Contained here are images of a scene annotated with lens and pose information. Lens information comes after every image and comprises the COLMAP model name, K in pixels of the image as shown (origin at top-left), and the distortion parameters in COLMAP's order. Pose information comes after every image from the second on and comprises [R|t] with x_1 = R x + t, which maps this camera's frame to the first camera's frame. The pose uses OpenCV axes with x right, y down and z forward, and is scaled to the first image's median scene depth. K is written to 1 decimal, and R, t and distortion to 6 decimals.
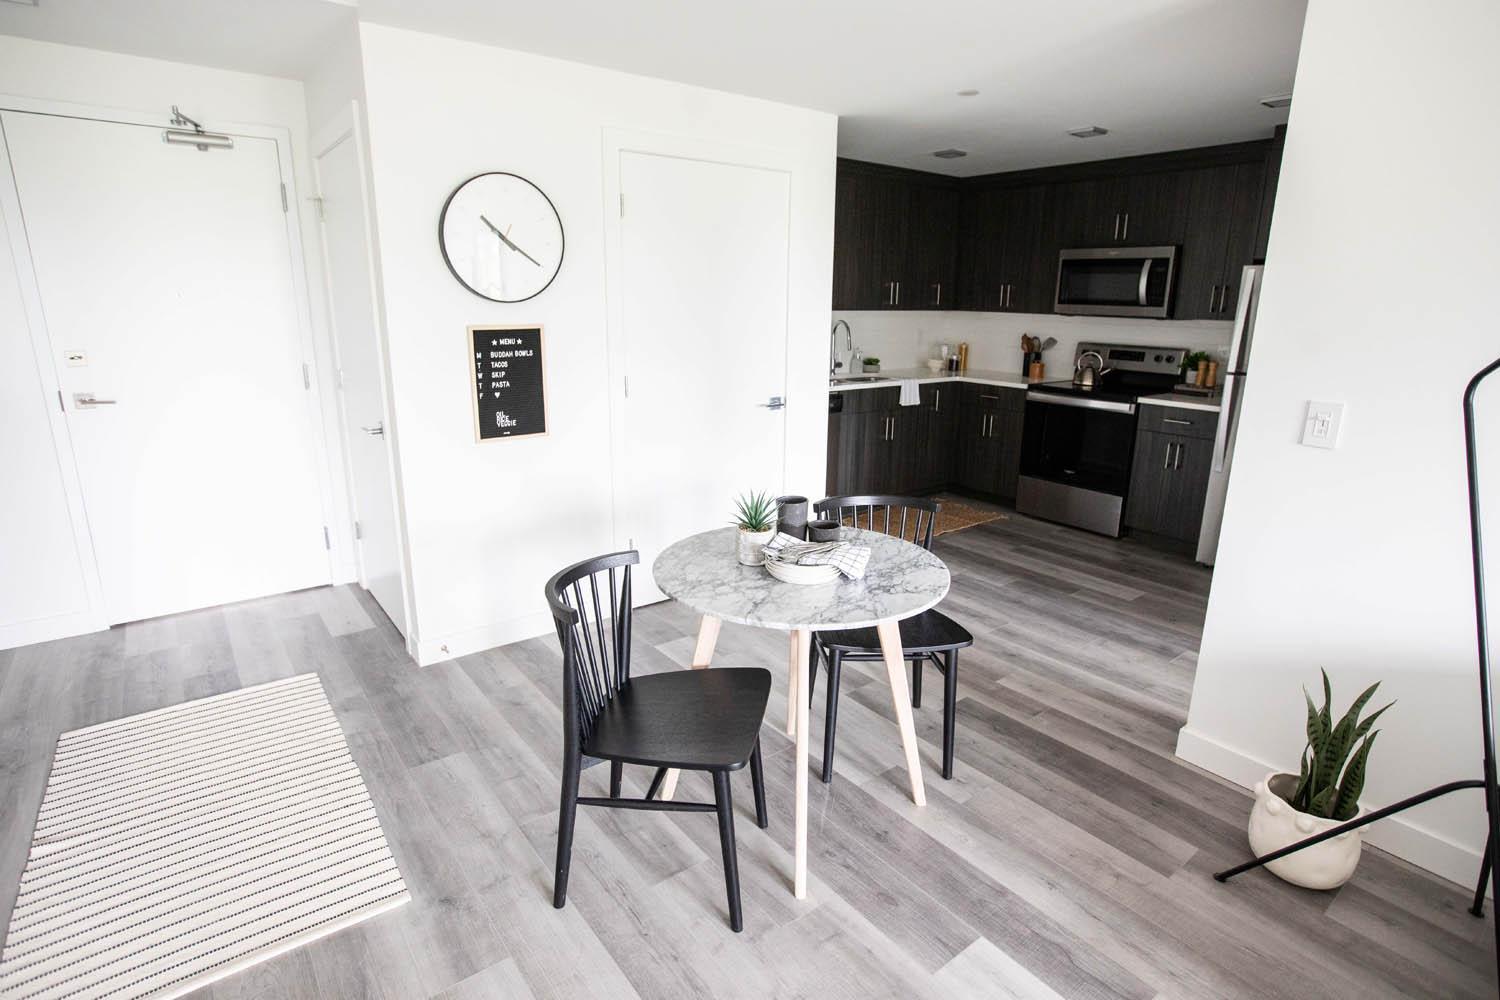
lens RADIAL K [[779.7, 0, 753.8], [0, 779.7, 495.3], [0, 0, 1]] dist [-0.041407, 0.022207]
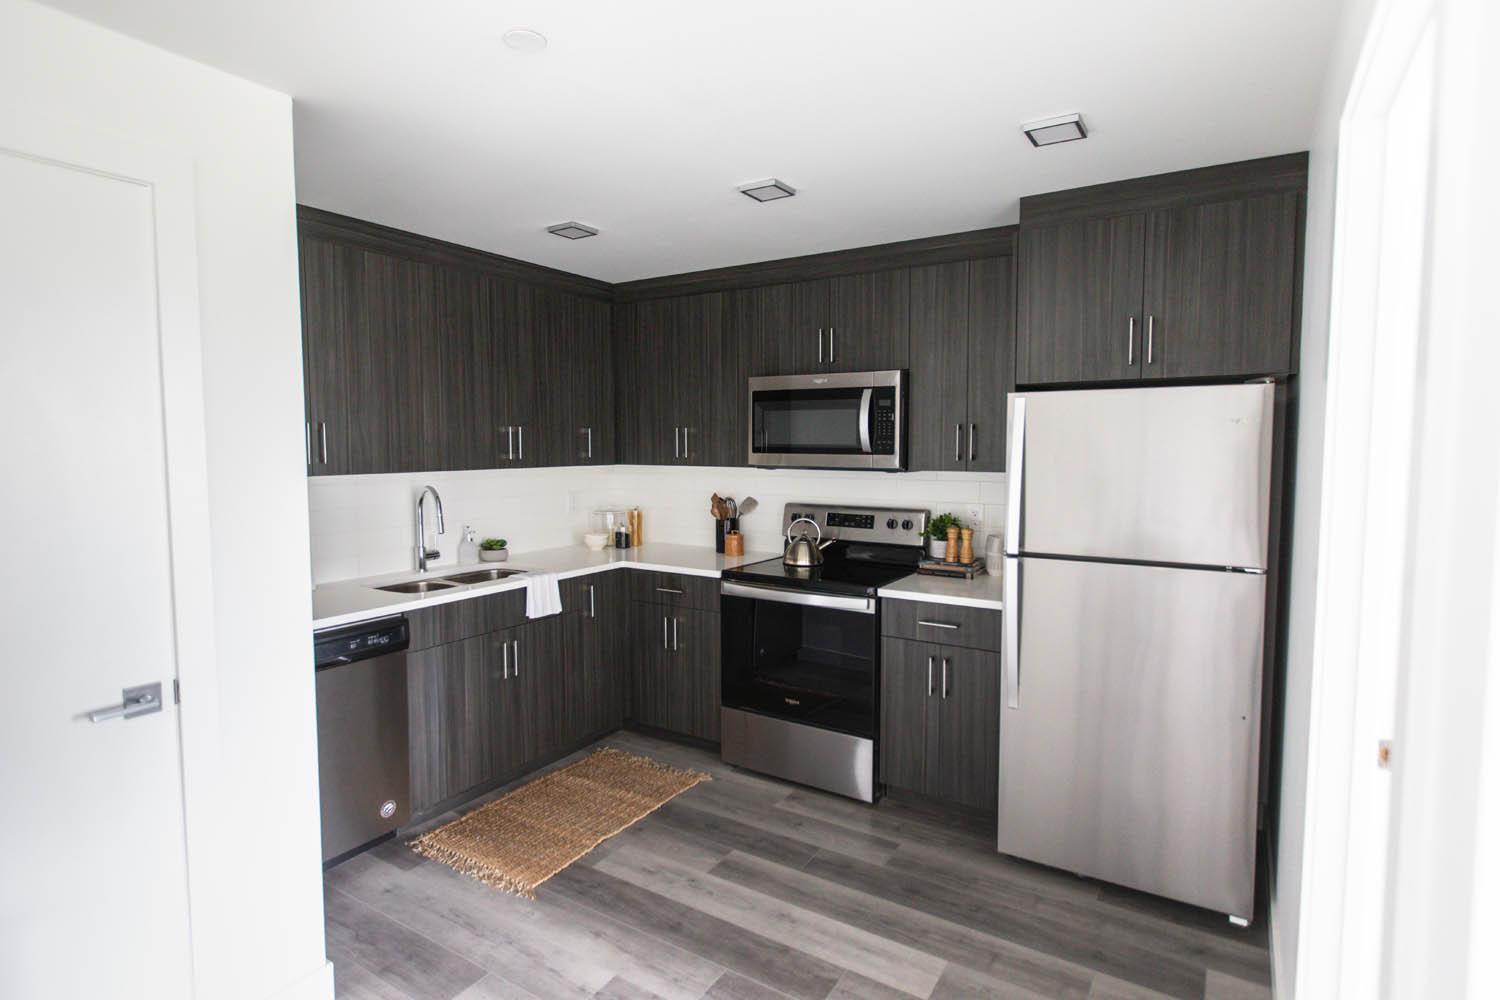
lens RADIAL K [[779.7, 0, 753.8], [0, 779.7, 495.3], [0, 0, 1]] dist [-0.041407, 0.022207]
pose [[0.939437, -0.035995, 0.340826, 0.156124], [0.097777, 0.981288, -0.165872, -0.094840], [-0.328478, 0.189151, 0.925378, 0.362785]]
